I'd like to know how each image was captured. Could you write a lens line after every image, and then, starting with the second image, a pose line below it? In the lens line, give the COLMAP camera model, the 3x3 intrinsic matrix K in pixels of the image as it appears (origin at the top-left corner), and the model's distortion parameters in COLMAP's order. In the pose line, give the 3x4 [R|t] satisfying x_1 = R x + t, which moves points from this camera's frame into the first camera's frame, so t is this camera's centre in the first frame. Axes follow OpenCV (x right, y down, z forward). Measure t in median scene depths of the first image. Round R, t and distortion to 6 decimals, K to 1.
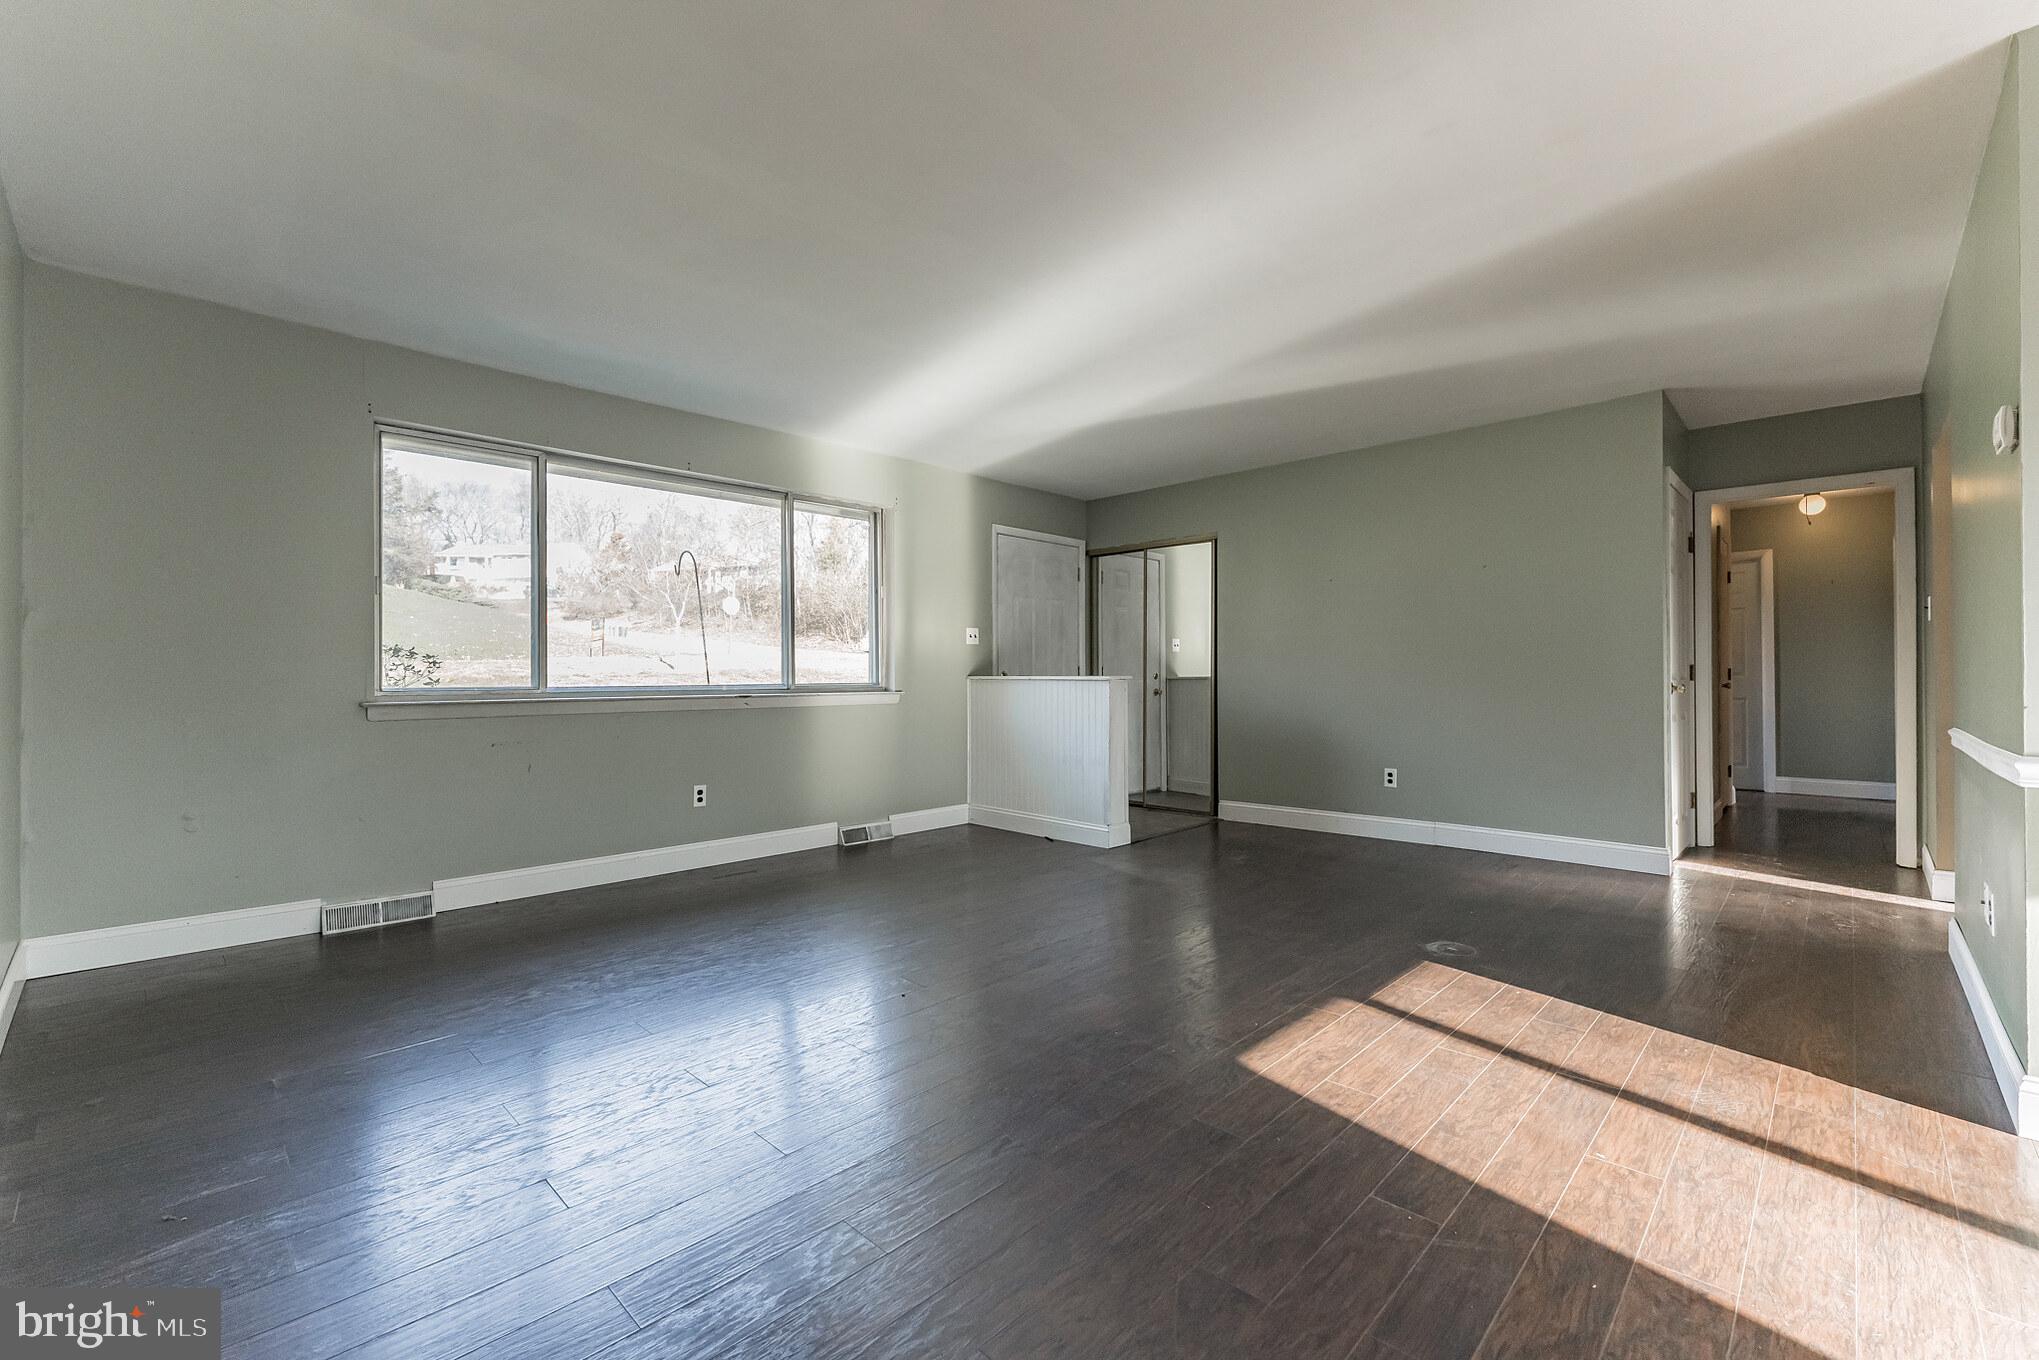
lens RADIAL K [[868.2, 0, 1009.8], [0, 868.2, 671.2], [0, 0, 1]] dist [0.002671, 0.000519]
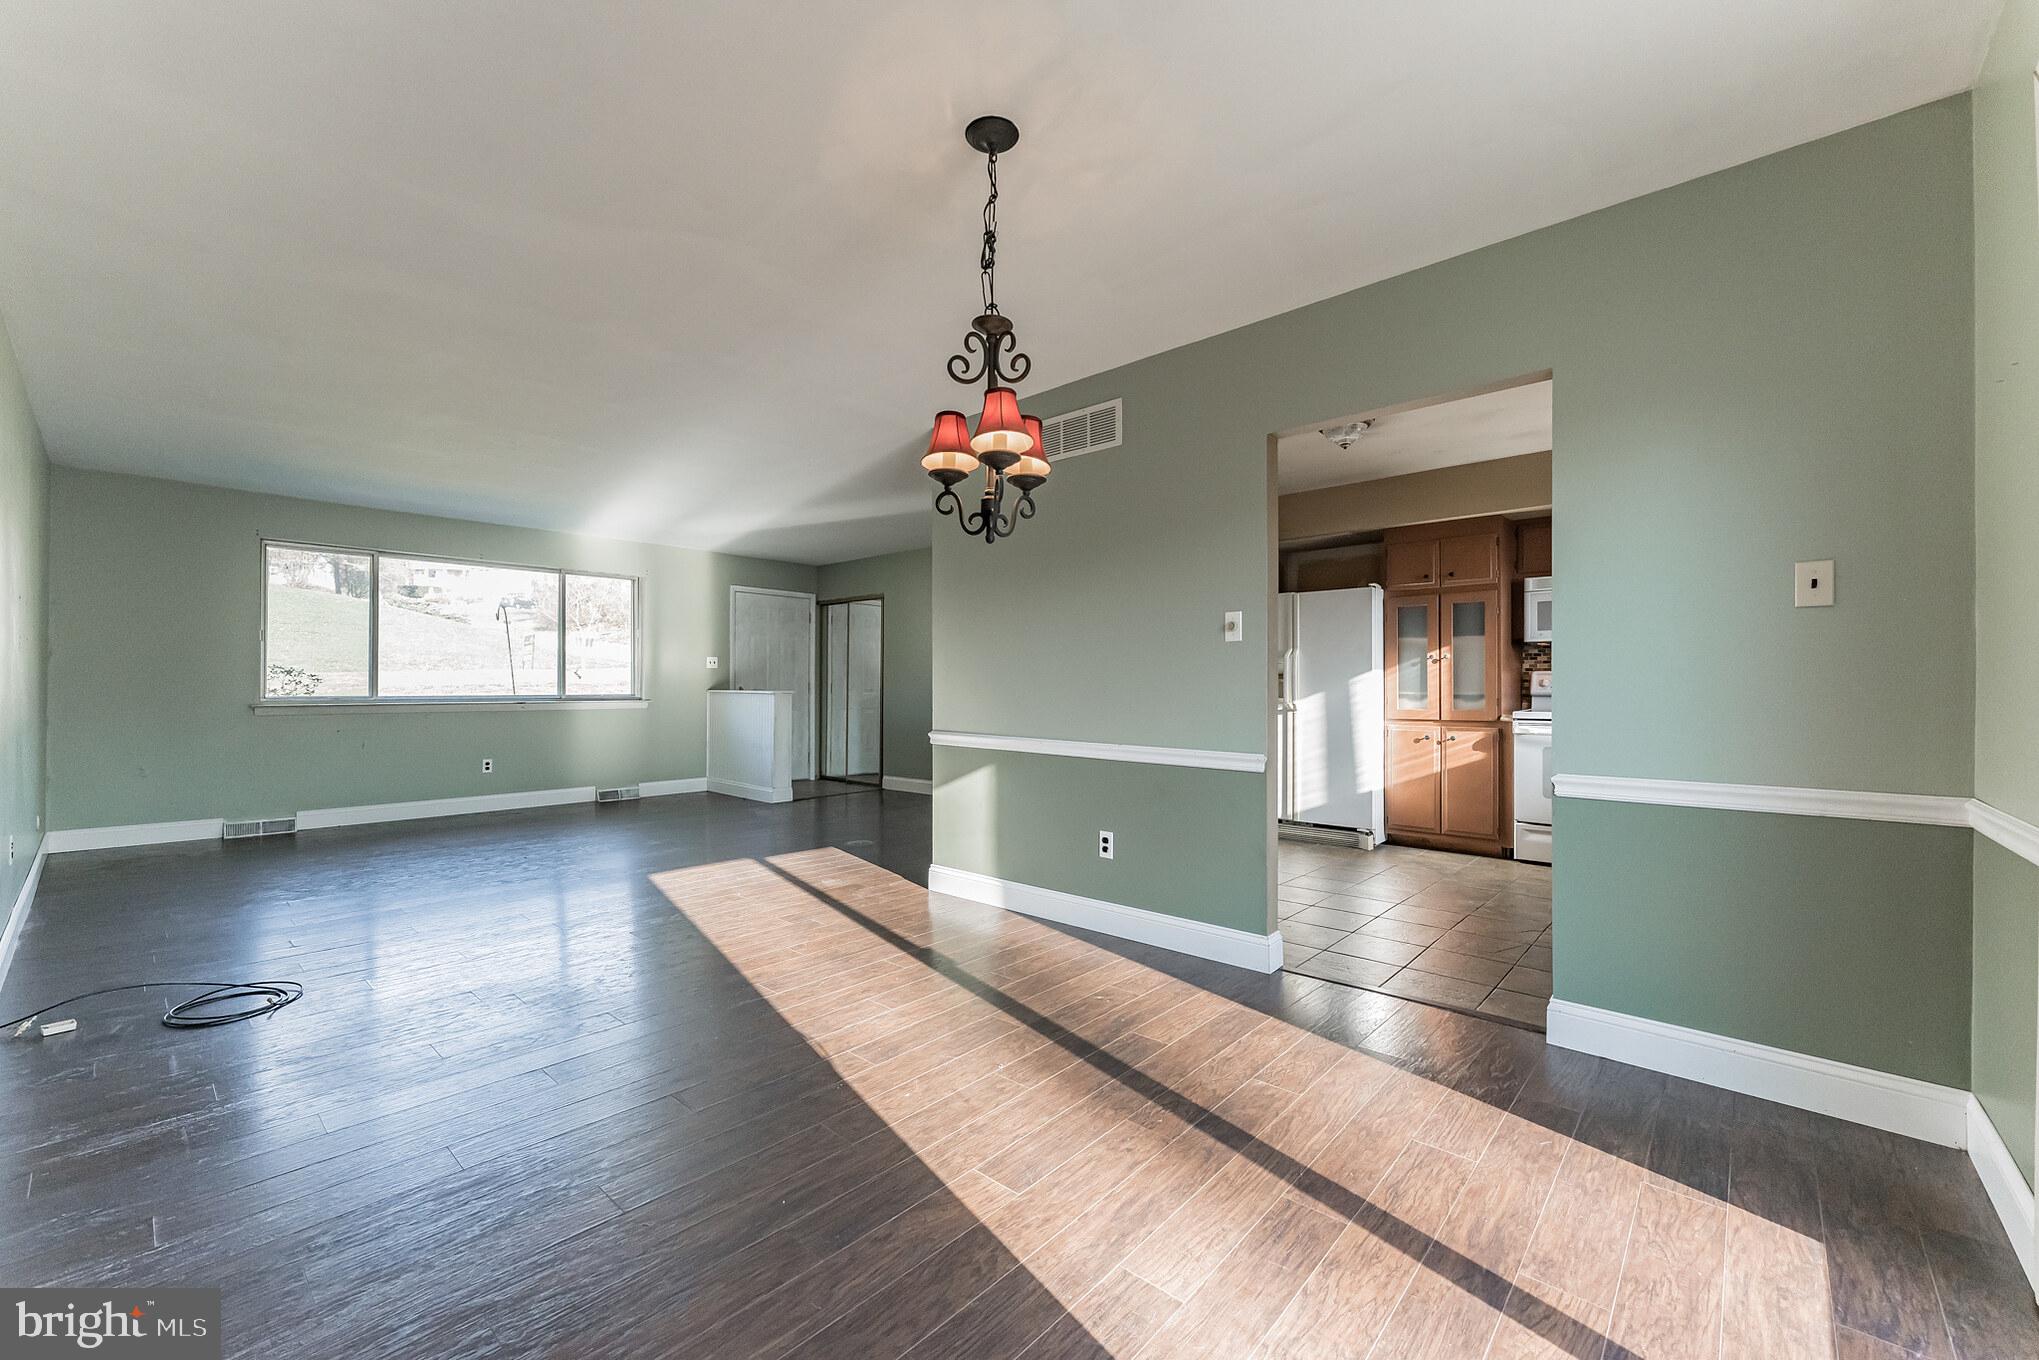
lens RADIAL K [[825.0, 0, 1019.5], [0, 825.0, 680.0], [0, 0, 1]] dist [0.000207, -0.000230]
pose [[0.999140, 0.008065, 0.040666, 0.637764], [-0.008018, 0.999967, -0.001330, -0.020523], [-0.040675, 0.001003, 0.999172, -0.621730]]
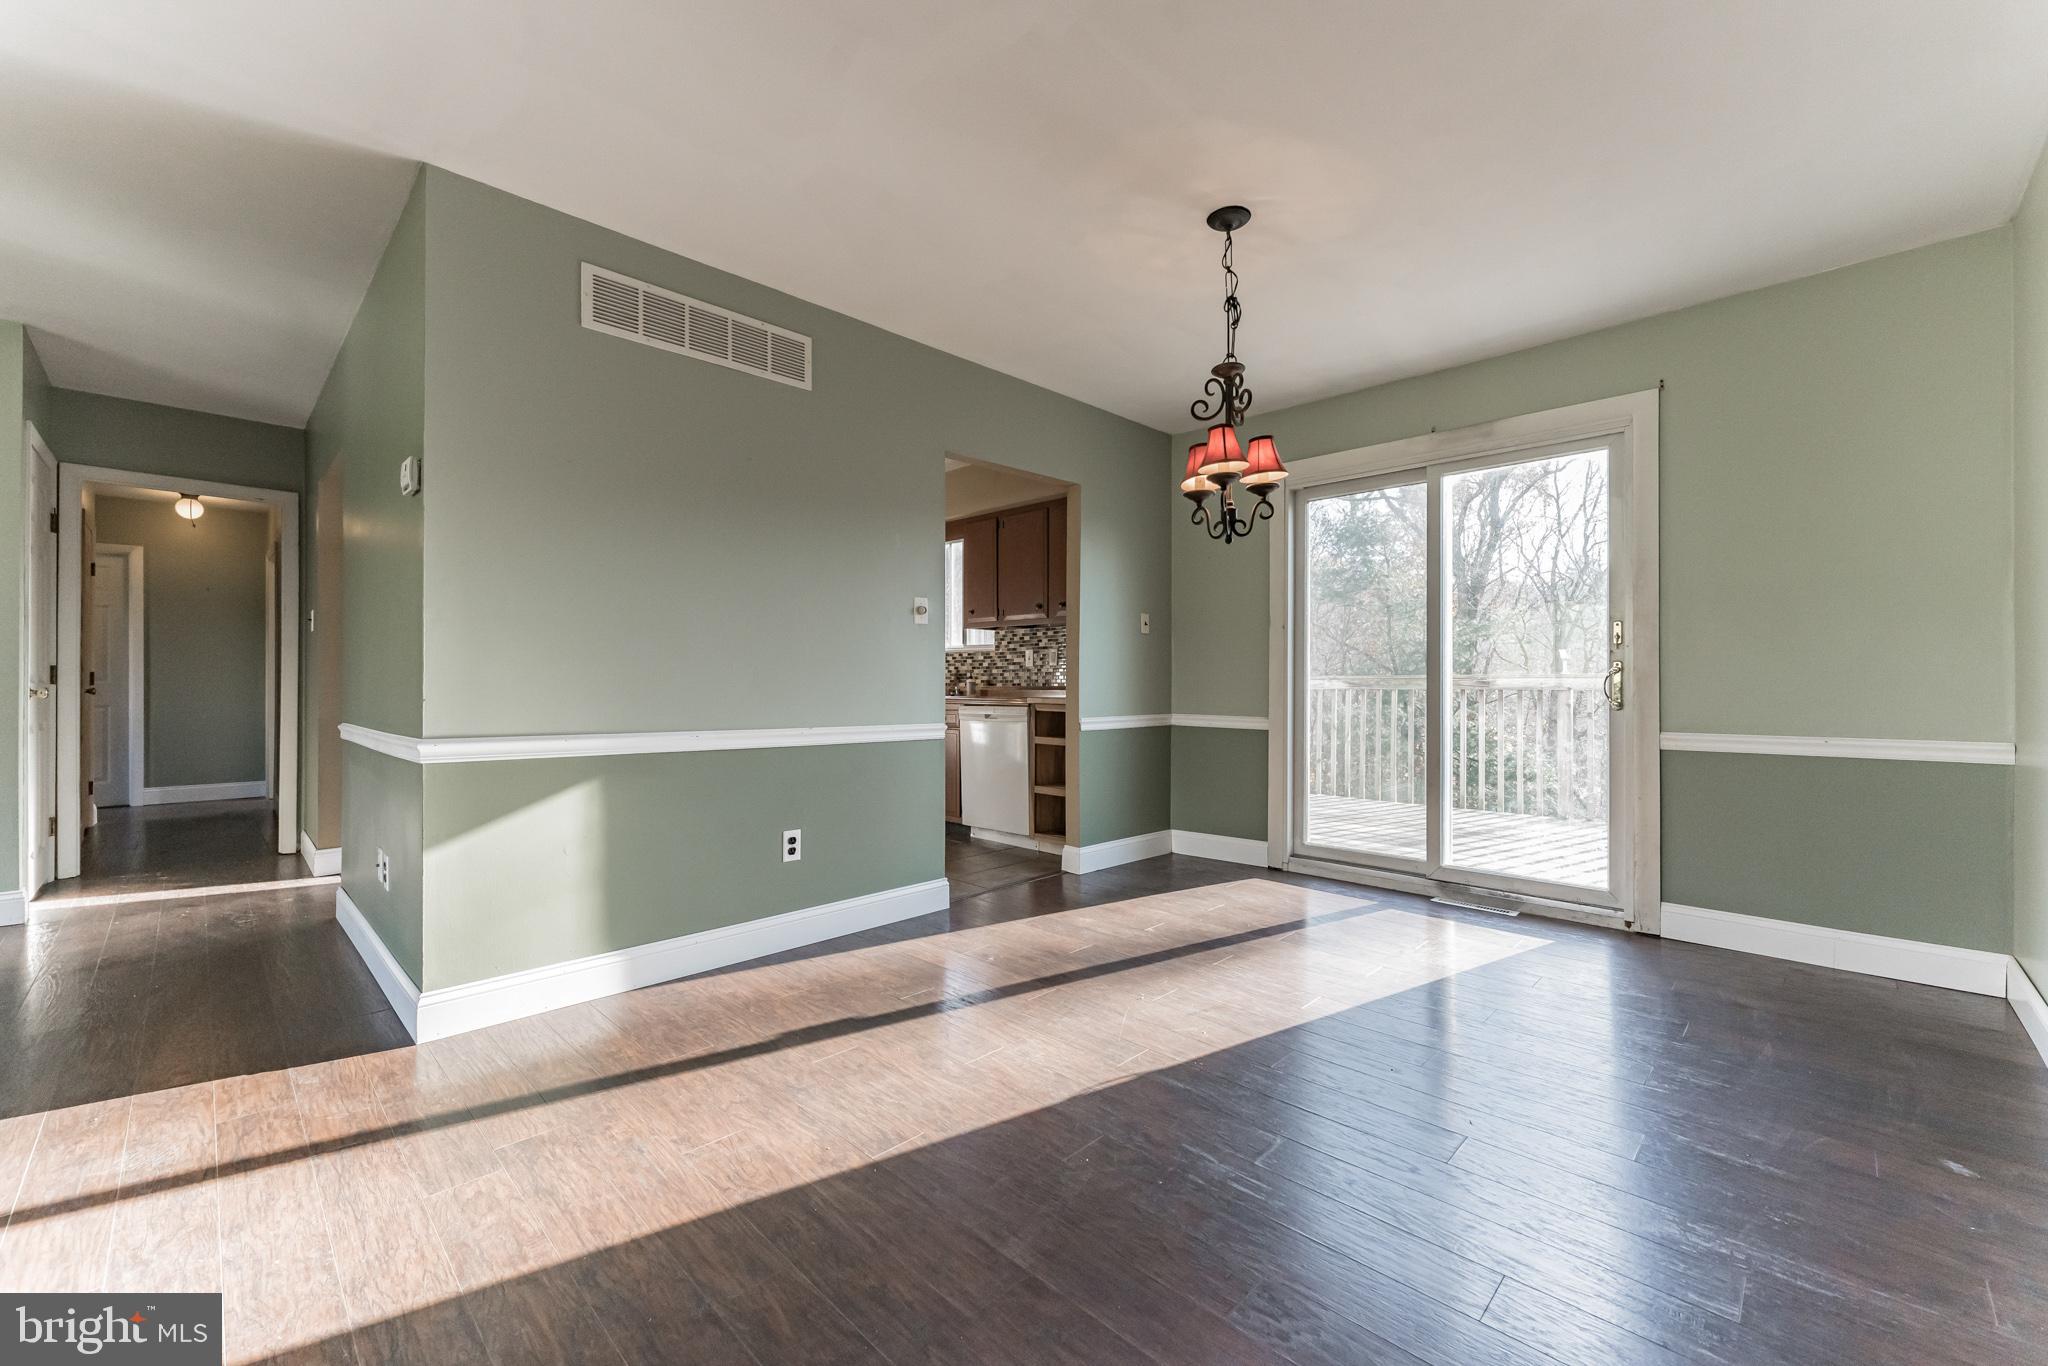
lens RADIAL K [[815.0, 0, 1024.0], [0, 815.0, 683.0], [0, 0, 1]] dist [-0.002514, -0.000491]
pose [[-0.003415, 0.008467, 0.999958, -0.004820], [-0.007751, 0.999934, -0.008493, 0.009250], [-0.999964, -0.007780, -0.003349, 0.065847]]
